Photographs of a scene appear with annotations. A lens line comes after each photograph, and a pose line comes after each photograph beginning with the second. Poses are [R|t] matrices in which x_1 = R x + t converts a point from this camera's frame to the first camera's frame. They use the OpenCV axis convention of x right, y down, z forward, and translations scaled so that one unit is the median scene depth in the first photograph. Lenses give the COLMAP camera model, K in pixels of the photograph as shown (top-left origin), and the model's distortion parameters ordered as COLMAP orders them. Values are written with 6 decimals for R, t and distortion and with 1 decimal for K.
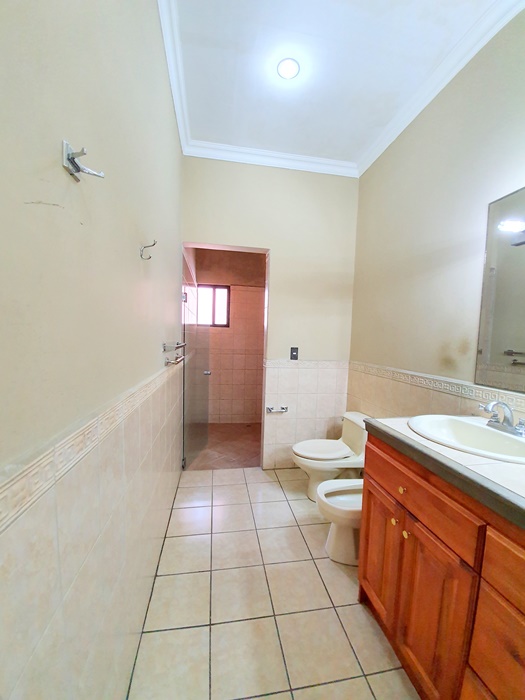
lens RADIAL K [[280.4, 0, 259.1], [0, 280.4, 355.2], [0, 0, 1]] dist [-0.023268, -0.000539]
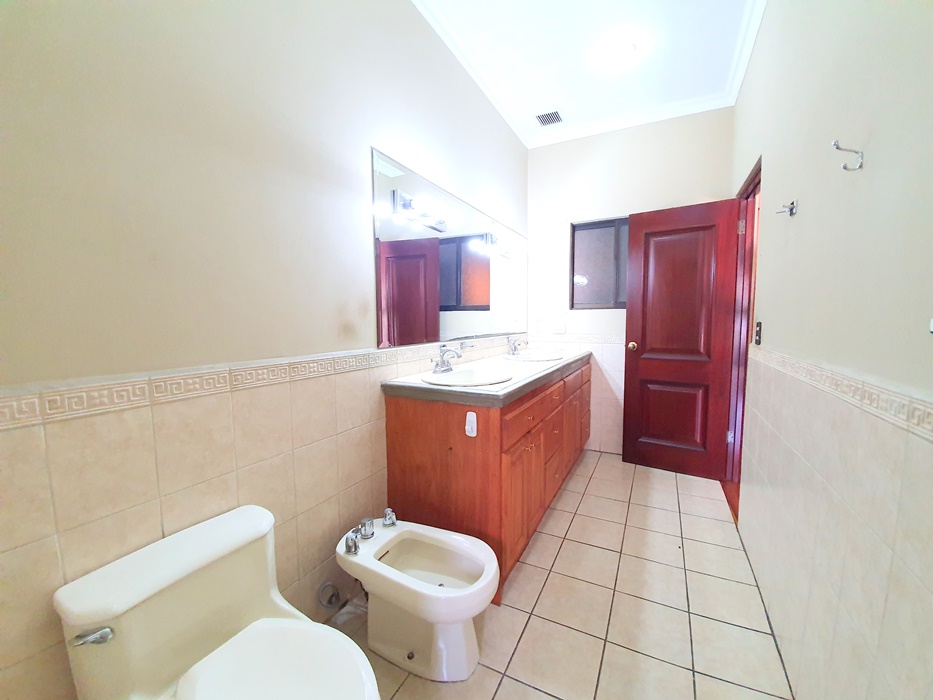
lens RADIAL K [[373.7, 0, 465.2], [0, 373.7, 349.7], [0, 0, 1]] dist [-0.023268, -0.000539]
pose [[-0.802334, -0.073279, 0.592360, -0.176252], [0.021805, 0.988174, 0.151779, -0.073181], [-0.596477, 0.134694, -0.791248, 1.824131]]
